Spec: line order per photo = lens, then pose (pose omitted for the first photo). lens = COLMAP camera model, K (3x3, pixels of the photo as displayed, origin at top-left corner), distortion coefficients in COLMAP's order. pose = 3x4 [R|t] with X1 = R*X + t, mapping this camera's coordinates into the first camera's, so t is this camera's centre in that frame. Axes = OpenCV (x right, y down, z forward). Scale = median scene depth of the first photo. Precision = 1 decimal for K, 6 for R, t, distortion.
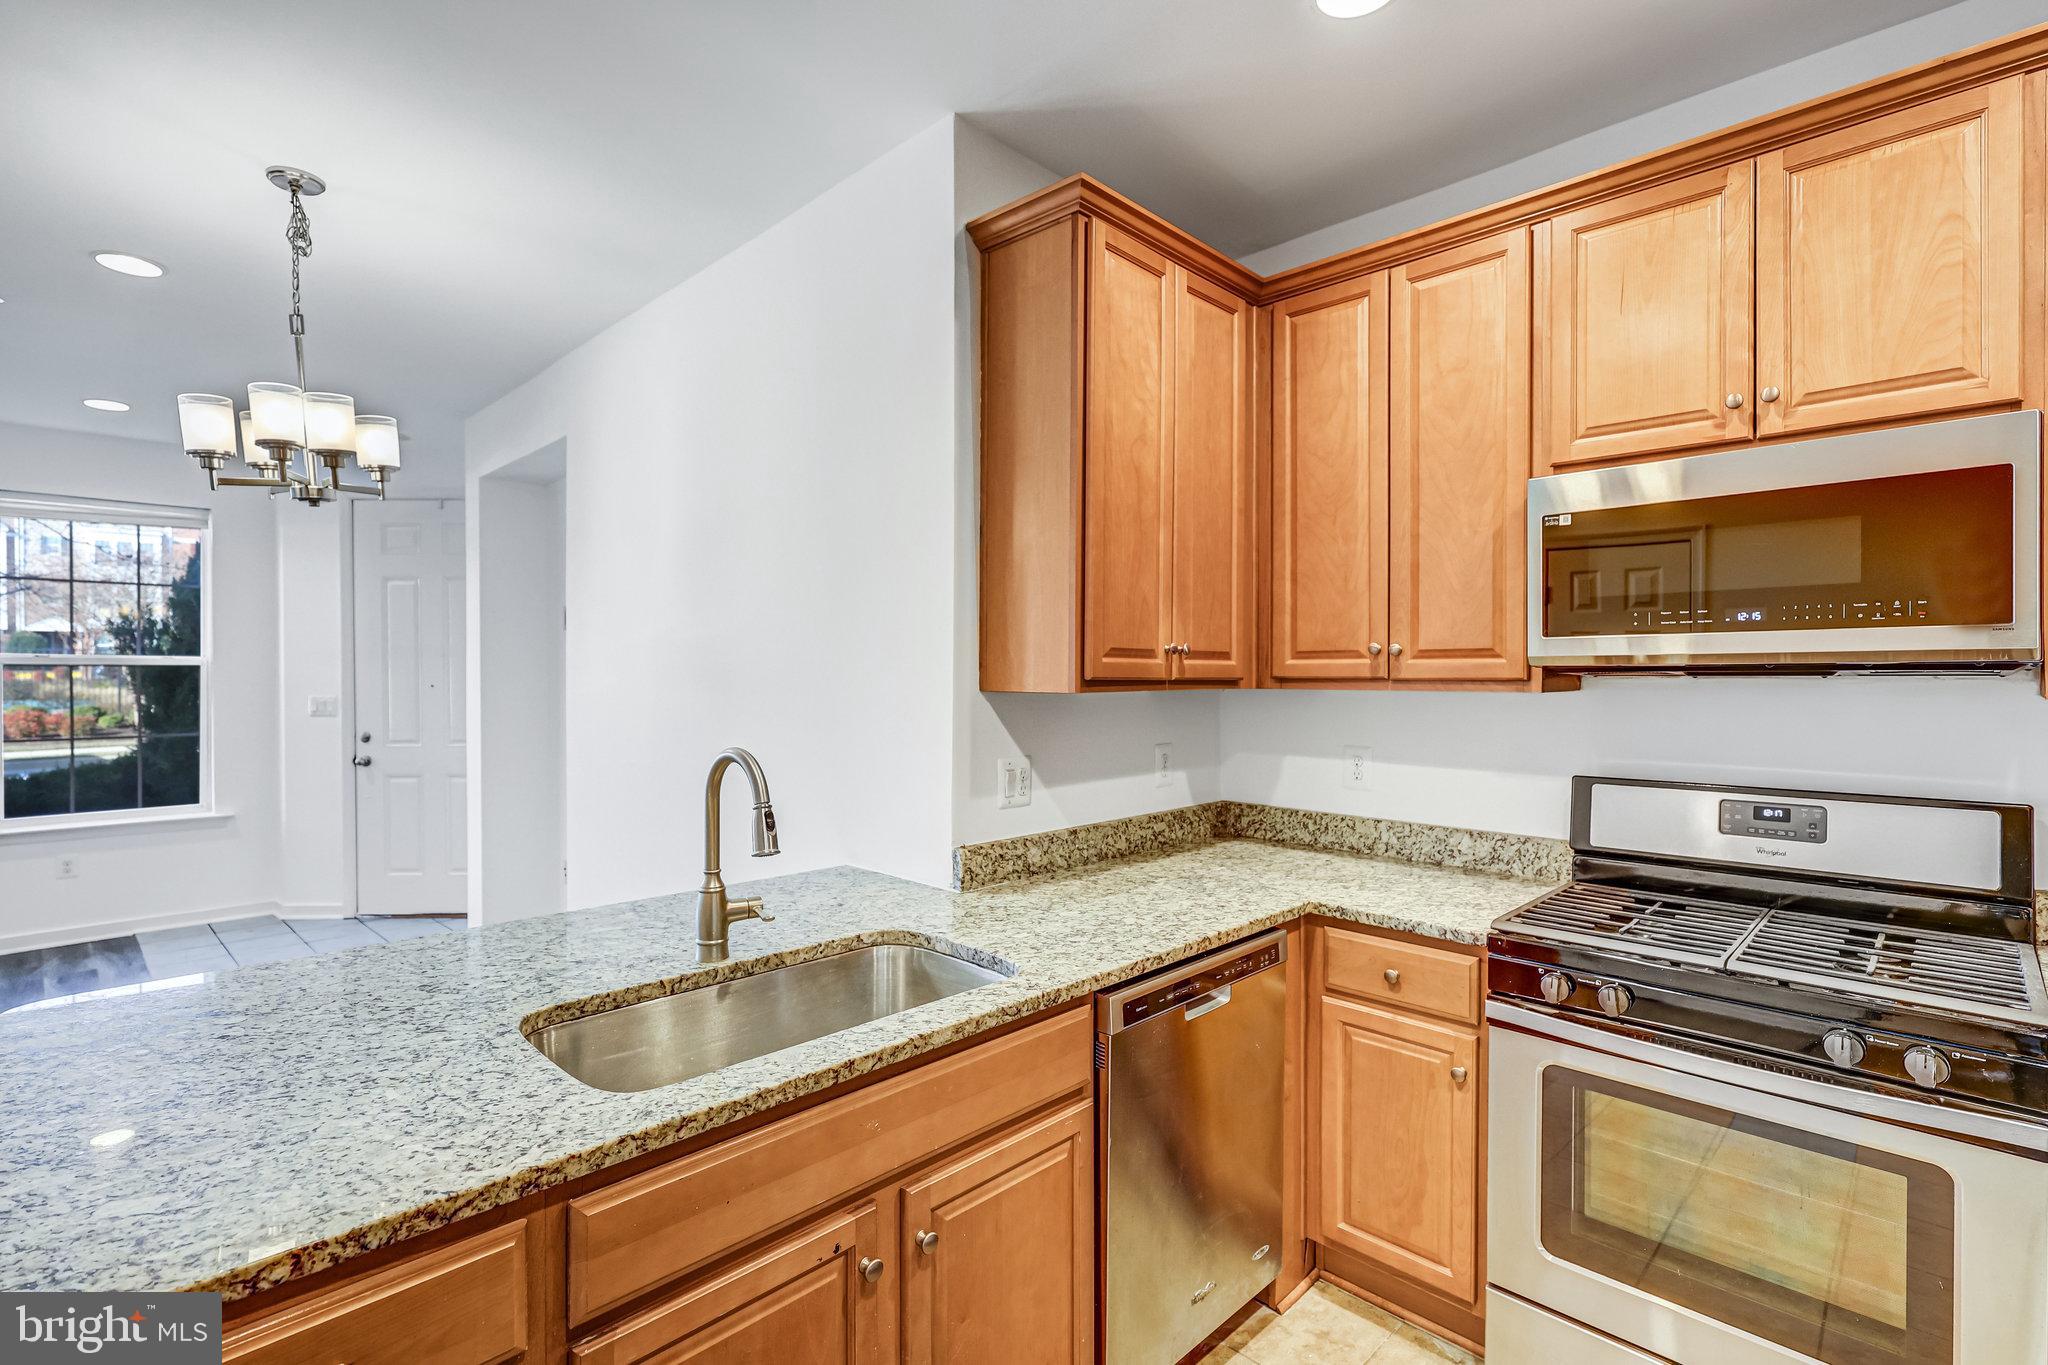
lens RADIAL K [[950.0, 0, 1006.7], [0, 950.0, 678.3], [0, 0, 1]] dist [-0.002007, -0.000210]
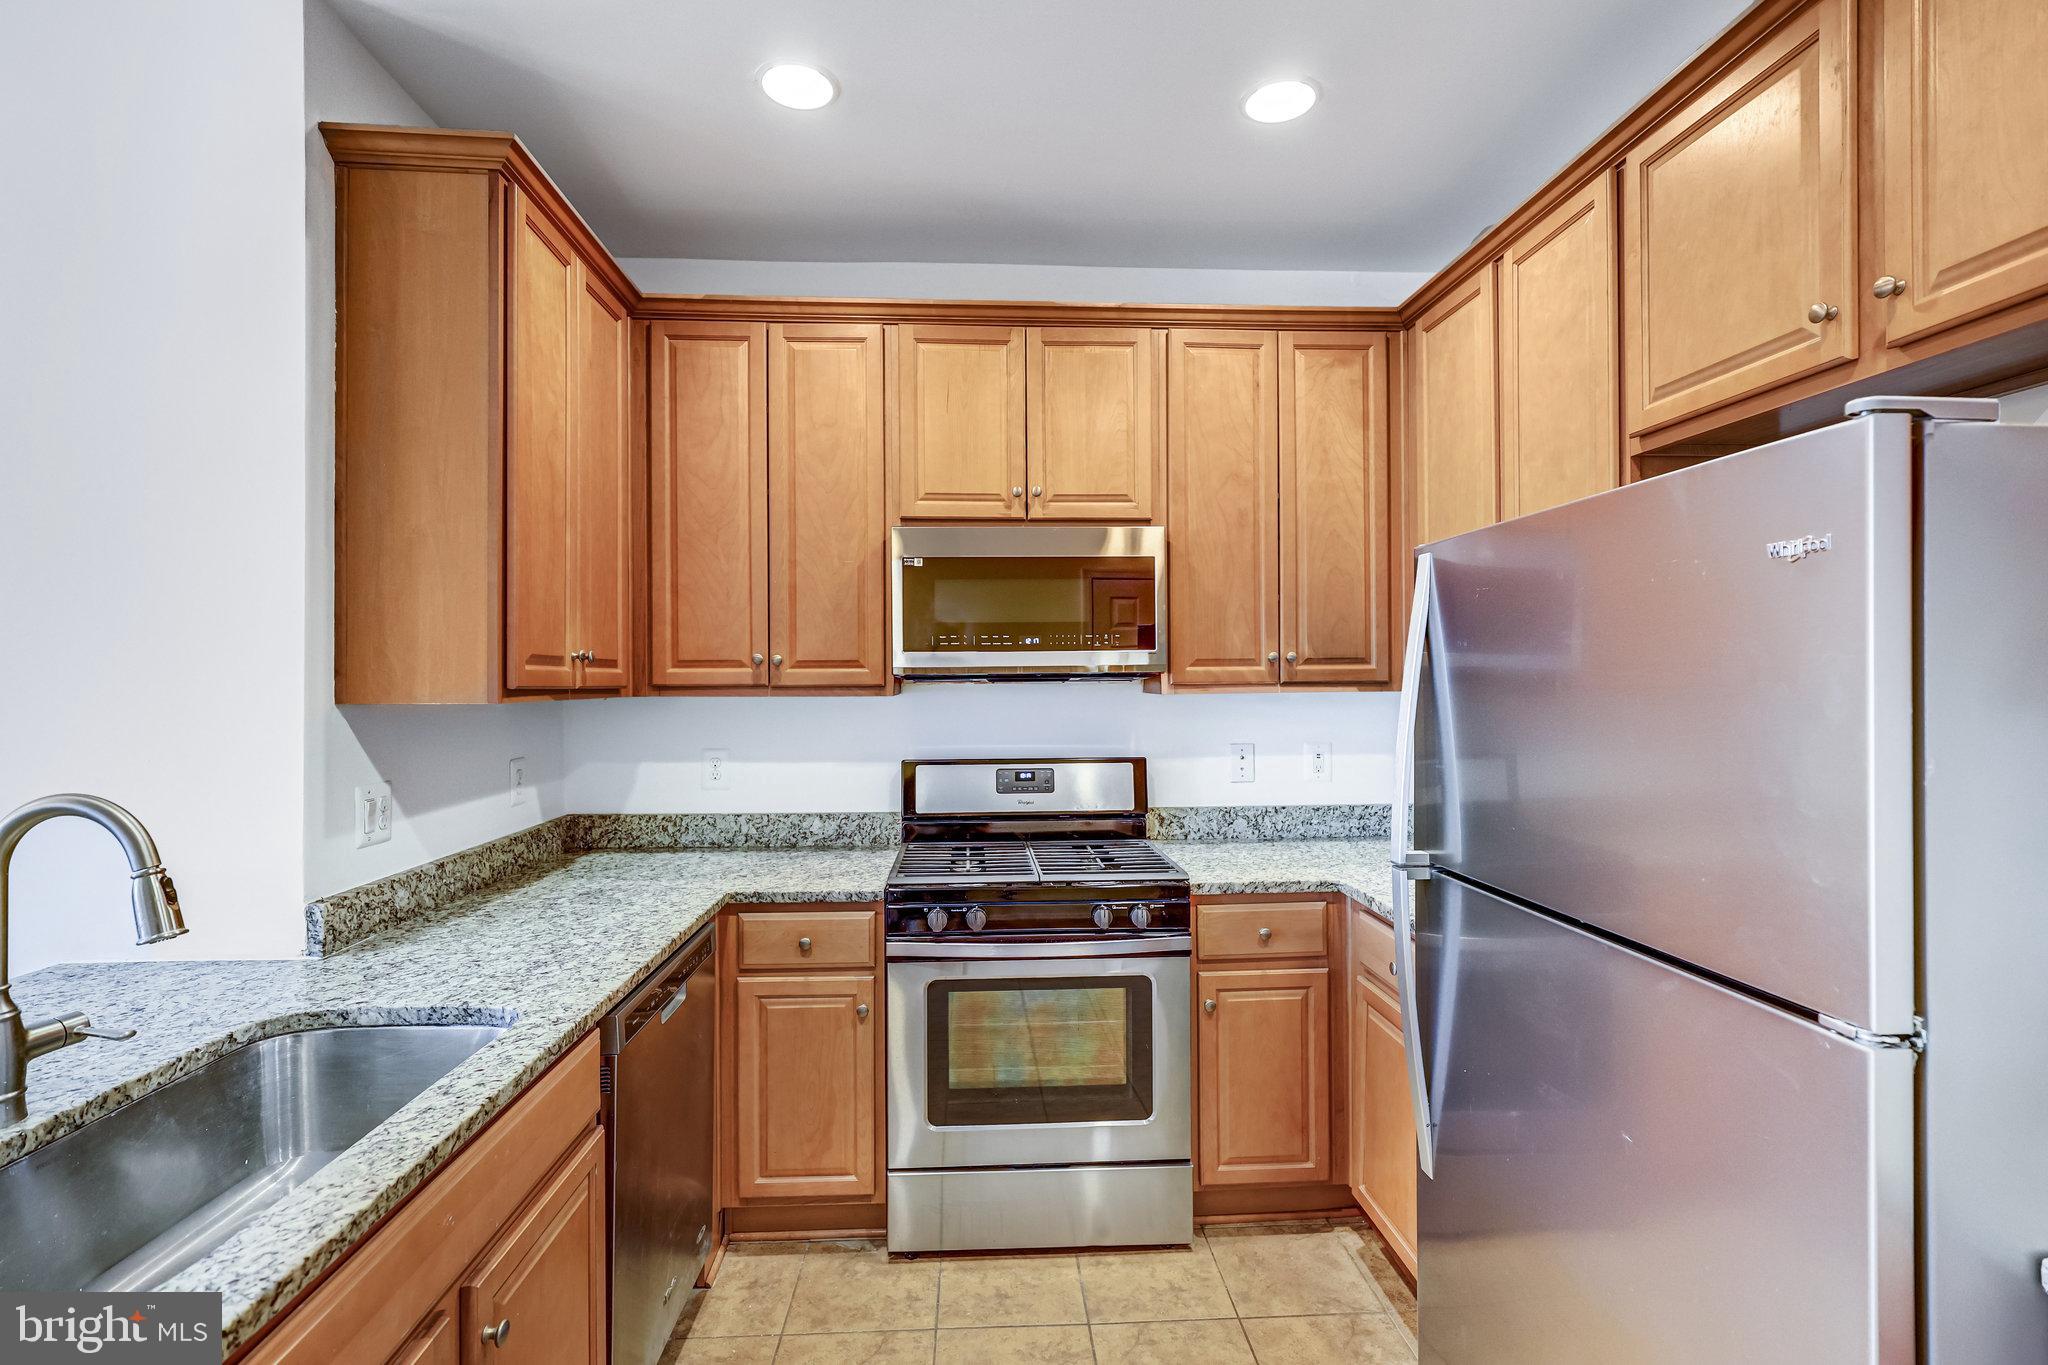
lens RADIAL K [[950.0, 0, 1006.7], [0, 950.0, 678.3], [0, 0, 1]] dist [-0.002007, -0.000210]
pose [[0.665981, -0.001252, 0.745968, -0.275853], [0.007923, 0.999954, -0.005395, -0.000121], [-0.745927, 0.009503, 0.665960, 0.042662]]
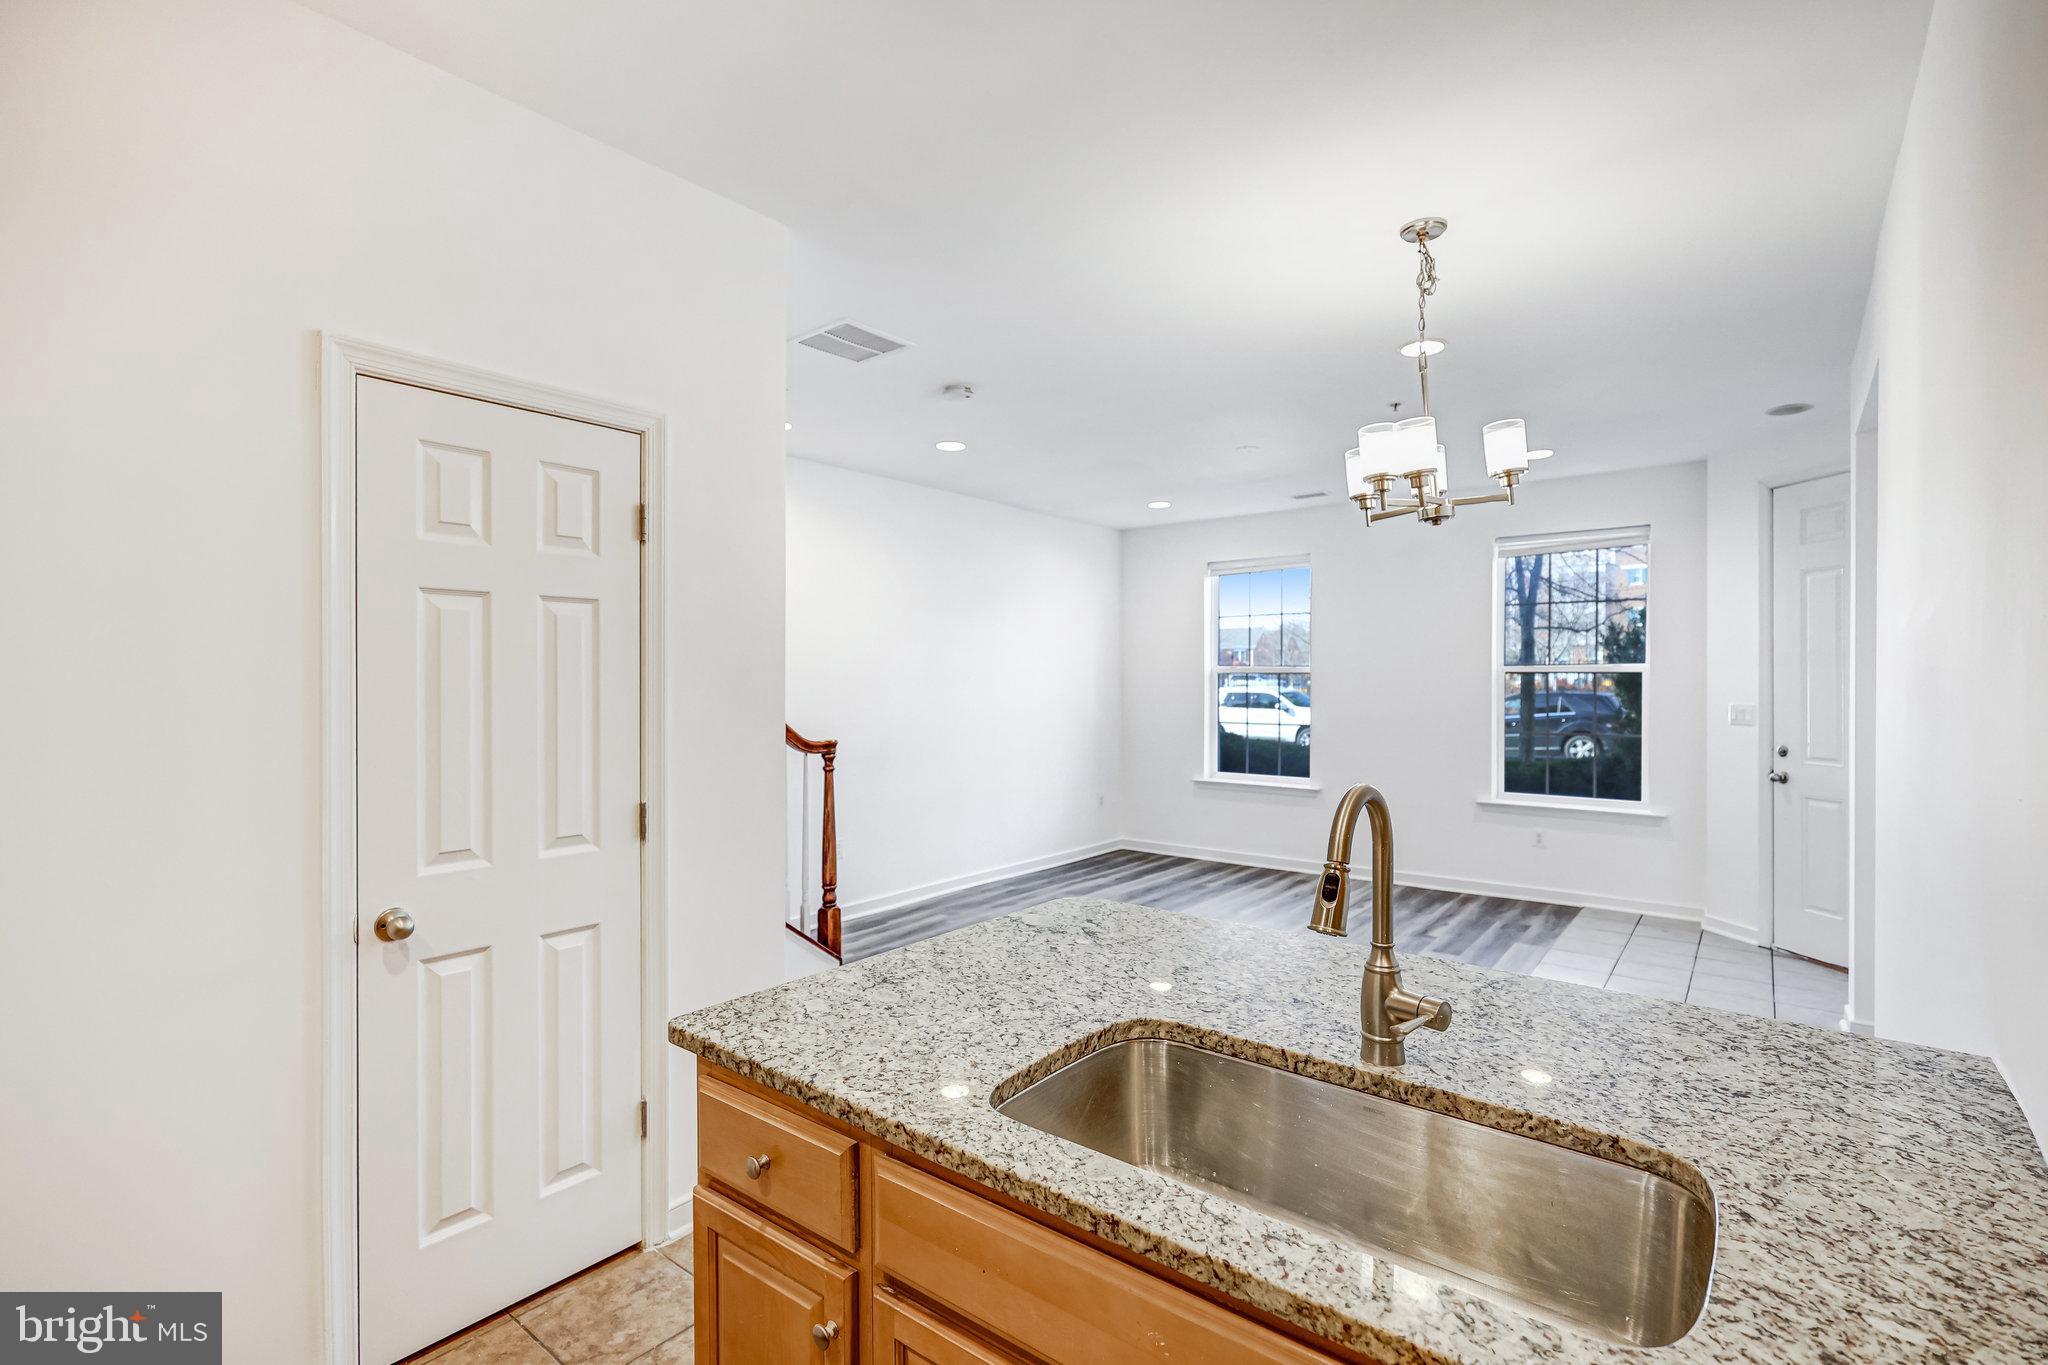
lens RADIAL K [[923.2, 0, 998.1], [0, 923.2, 681.8], [0, 0, 1]] dist [-0.001021, 0.000204]
pose [[0.115707, 0.001954, -0.993281, 0.322885], [-0.003839, 0.999991, 0.001520, -0.005254], [0.993276, 0.003637, 0.115714, 0.508385]]
